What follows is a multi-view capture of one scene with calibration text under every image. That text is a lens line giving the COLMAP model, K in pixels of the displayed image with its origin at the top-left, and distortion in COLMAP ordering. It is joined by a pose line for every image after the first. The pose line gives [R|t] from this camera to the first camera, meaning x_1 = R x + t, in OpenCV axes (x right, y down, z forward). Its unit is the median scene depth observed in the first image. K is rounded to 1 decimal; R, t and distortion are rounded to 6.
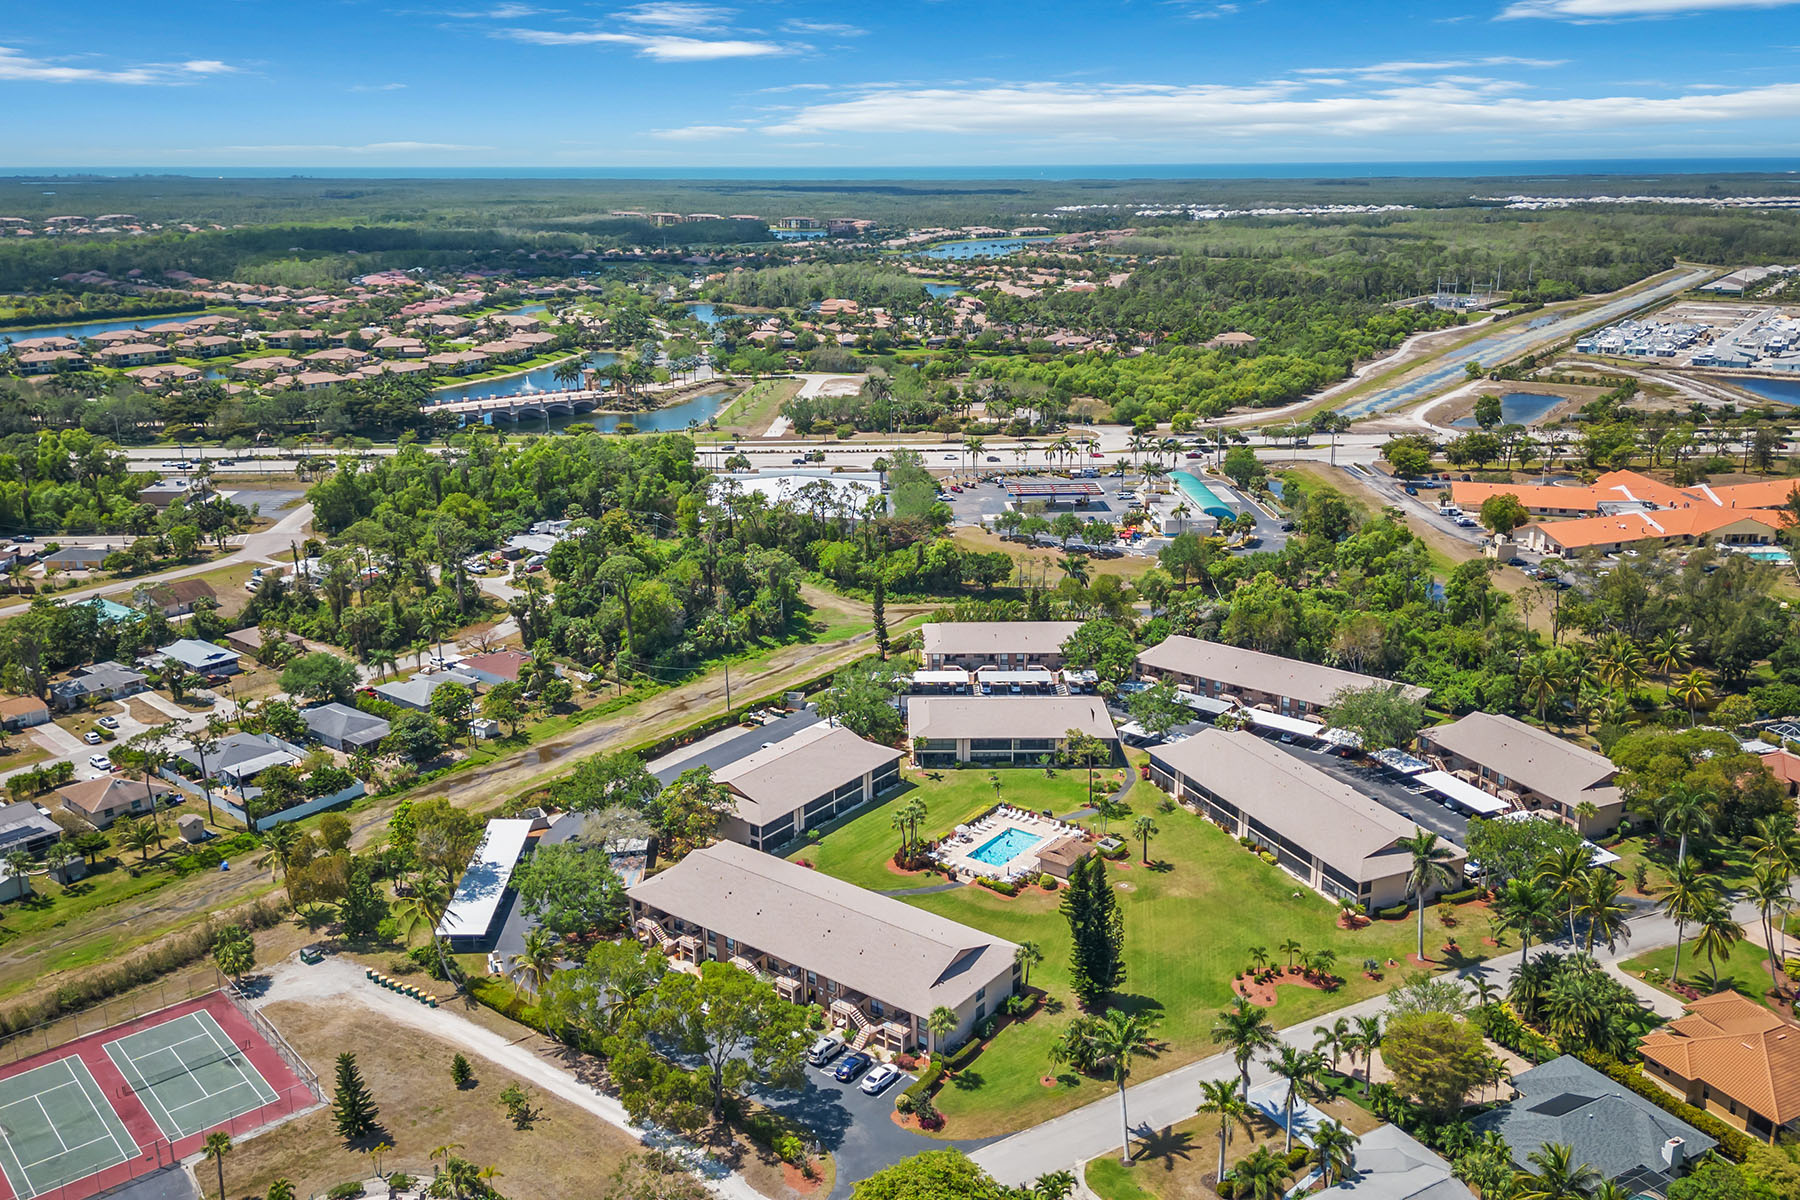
lens RADIAL K [[1455.0, 0, 900.0], [0, 1455.0, 600.0], [0, 0, 1]] dist [0.099585, -0.141263]
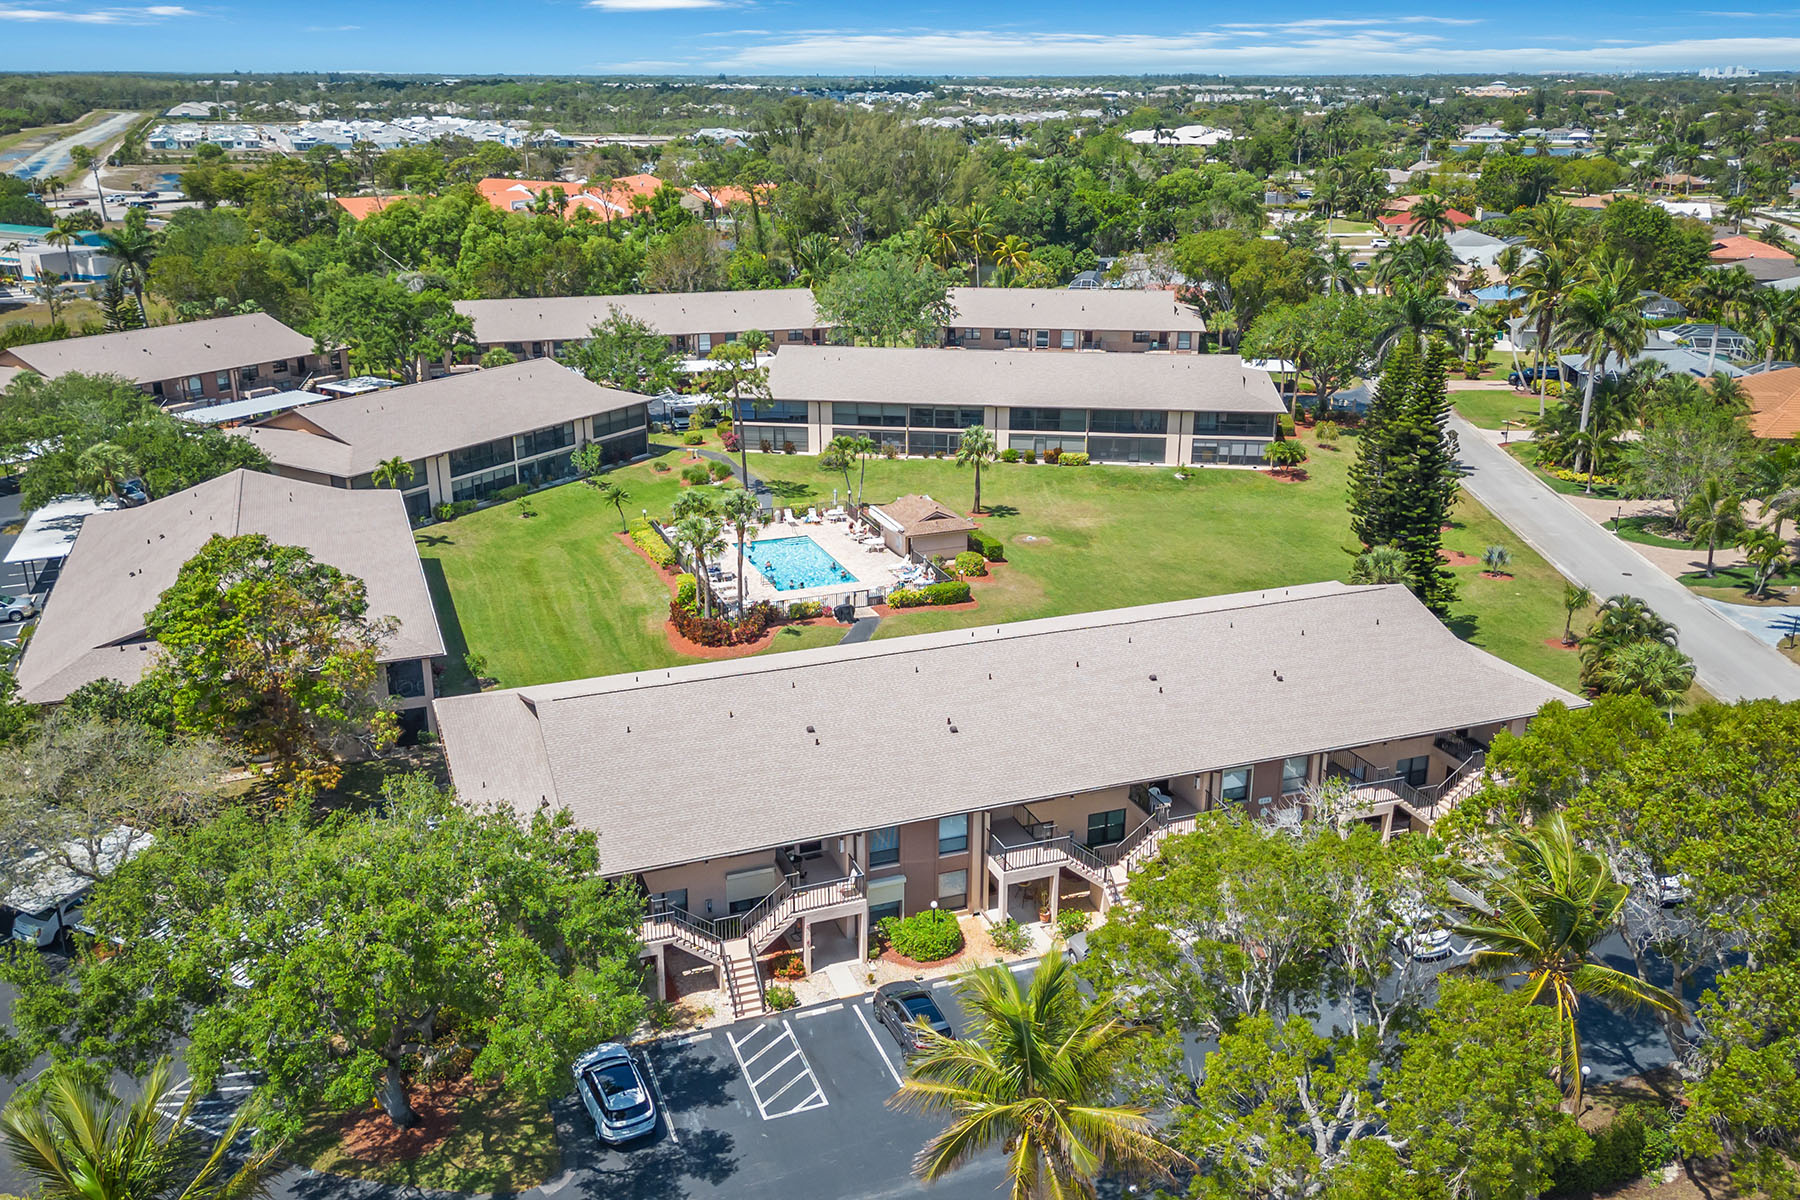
lens RADIAL K [[1538.0, 0, 902.8], [0, 1538.0, 575.6], [0, 0, 1]] dist [0.103276, -0.148282]
pose [[0.532170, -0.262084, 0.805051, -0.284831], [0.239656, 0.958621, 0.153658, 0.090720], [-0.812010, 0.111163, 0.572960, 0.593690]]
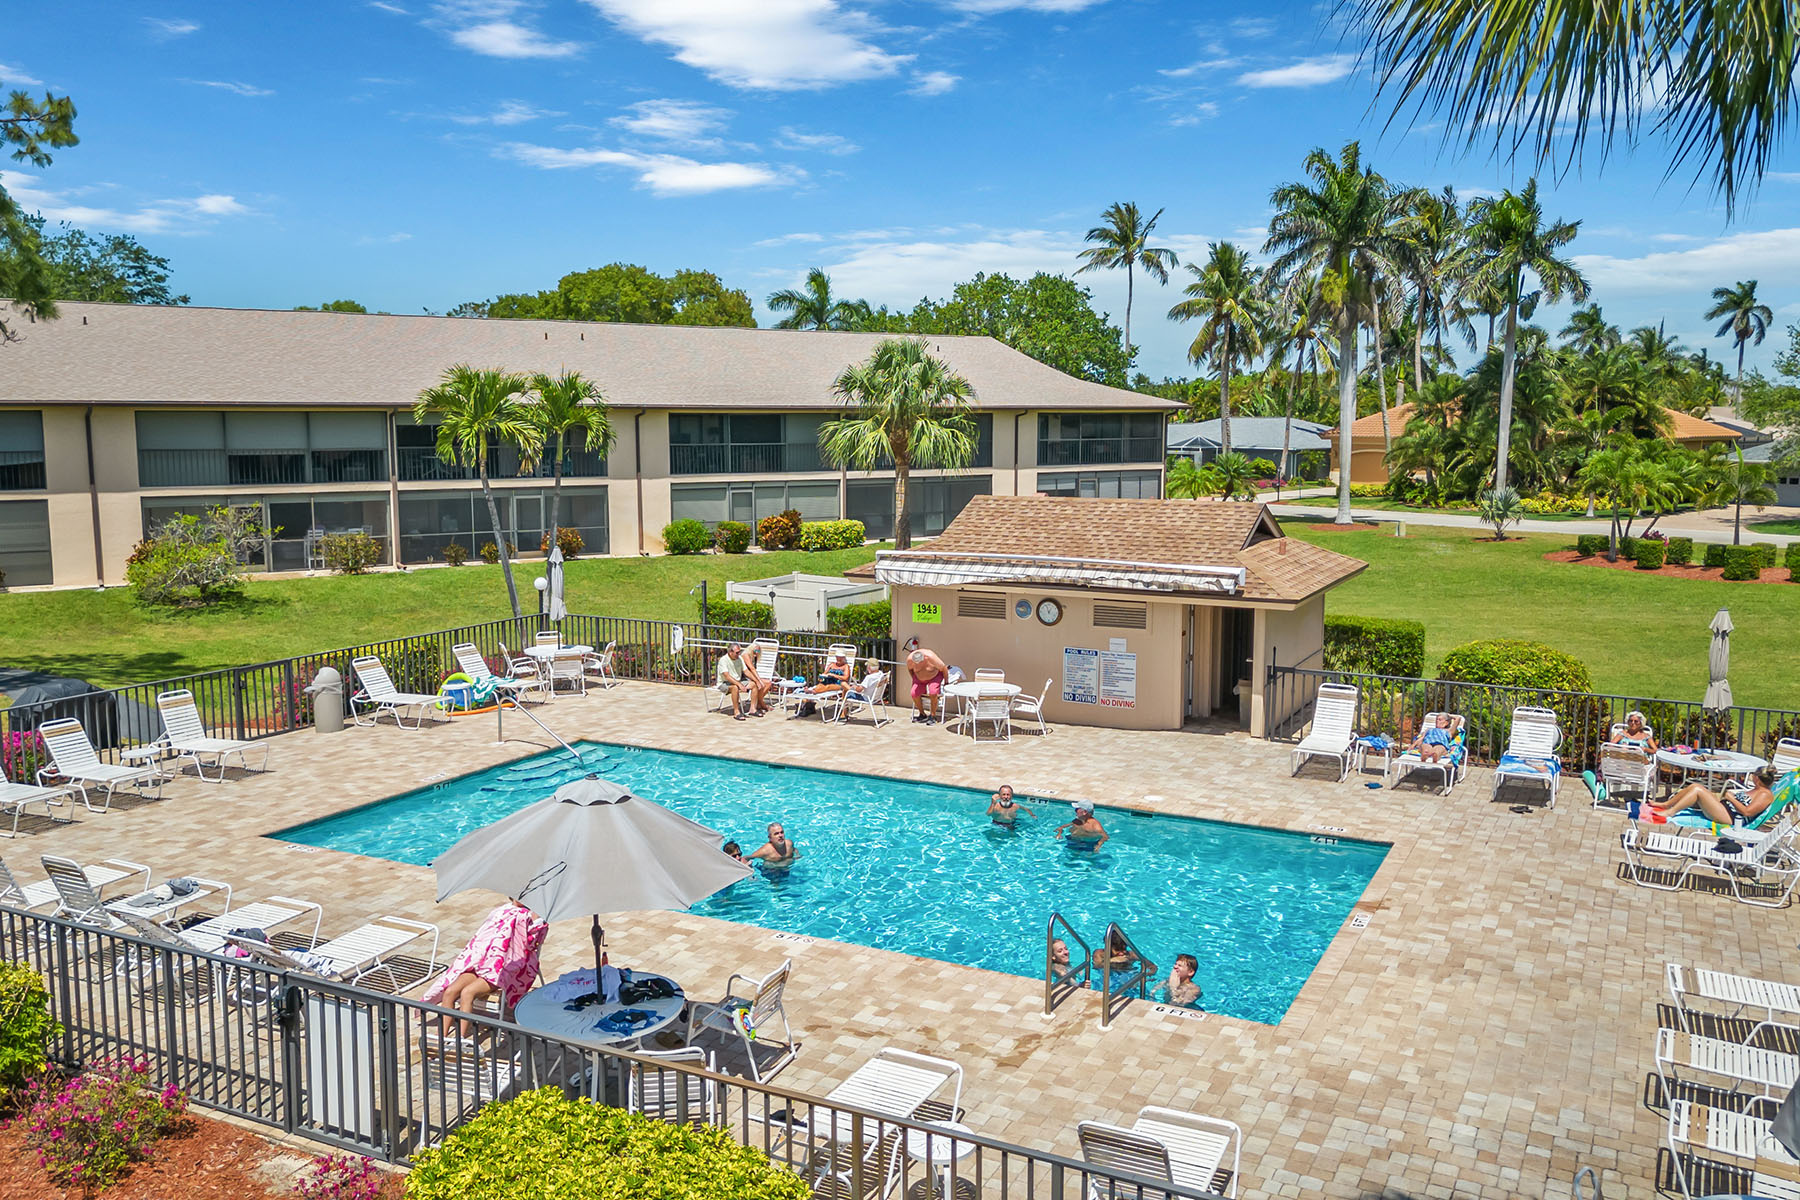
lens RADIAL K [[1491.6, 0, 921.5], [0, 1491.6, 602.4], [0, 0, 1]] dist [0.097910, -0.132572]
pose [[-0.162452, -0.125495, 0.978703, -0.004985], [0.279994, 0.945244, 0.167680, 0.127410], [-0.946157, 0.301271, -0.118419, 0.879784]]
